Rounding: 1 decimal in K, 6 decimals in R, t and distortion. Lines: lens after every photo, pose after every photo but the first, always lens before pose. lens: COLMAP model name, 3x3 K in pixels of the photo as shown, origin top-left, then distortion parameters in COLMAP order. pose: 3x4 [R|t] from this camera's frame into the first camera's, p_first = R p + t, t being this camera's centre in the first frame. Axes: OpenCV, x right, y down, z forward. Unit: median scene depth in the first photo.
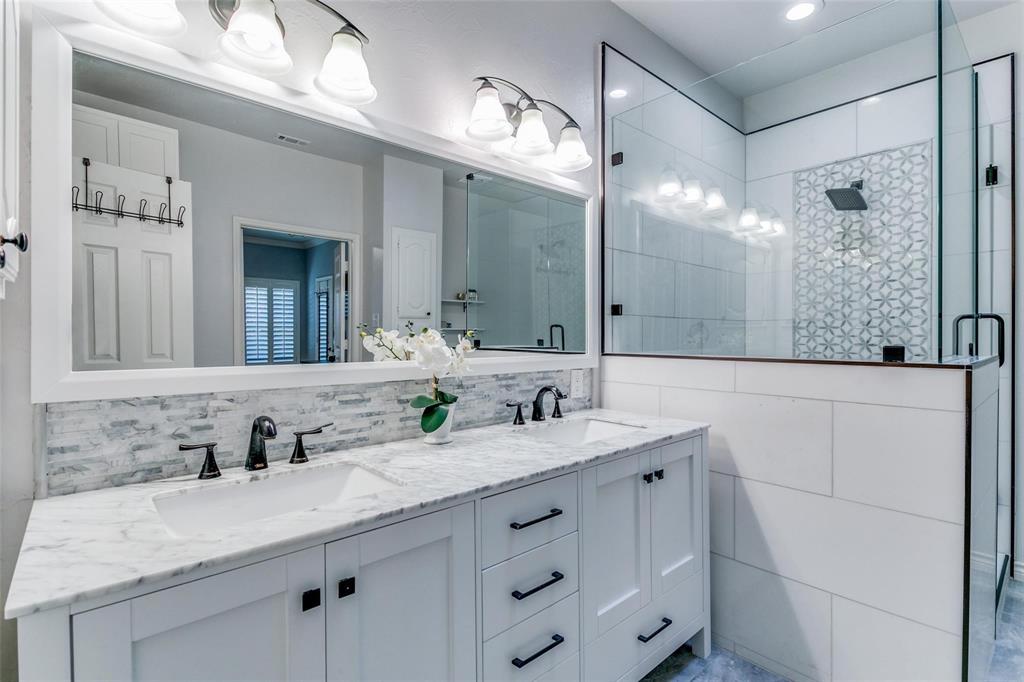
lens RADIAL K [[487.6, 0, 513.8], [0, 487.6, 339.8], [0, 0, 1]] dist [0.004438, -0.001856]
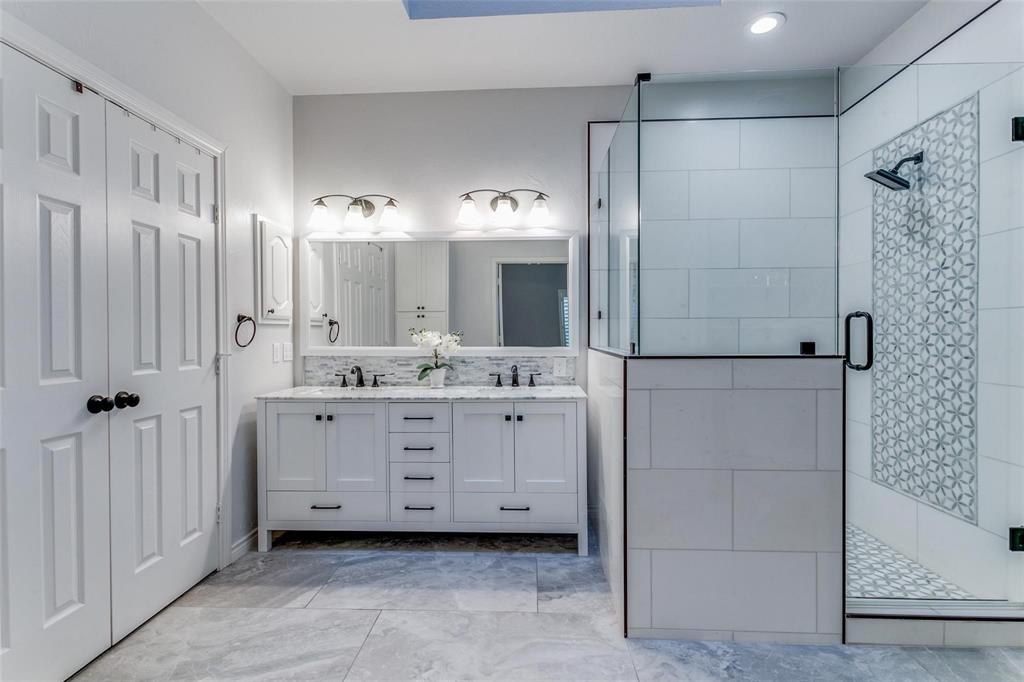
lens RADIAL K [[487.6, 0, 507.3], [0, 487.6, 339.0], [0, 0, 1]] dist [0.004438, -0.001856]
pose [[0.708960, 0.009739, -0.705181, 1.003162], [-0.001372, 0.999922, 0.012431, -0.011012], [0.705247, -0.007846, 0.708918, -0.147422]]
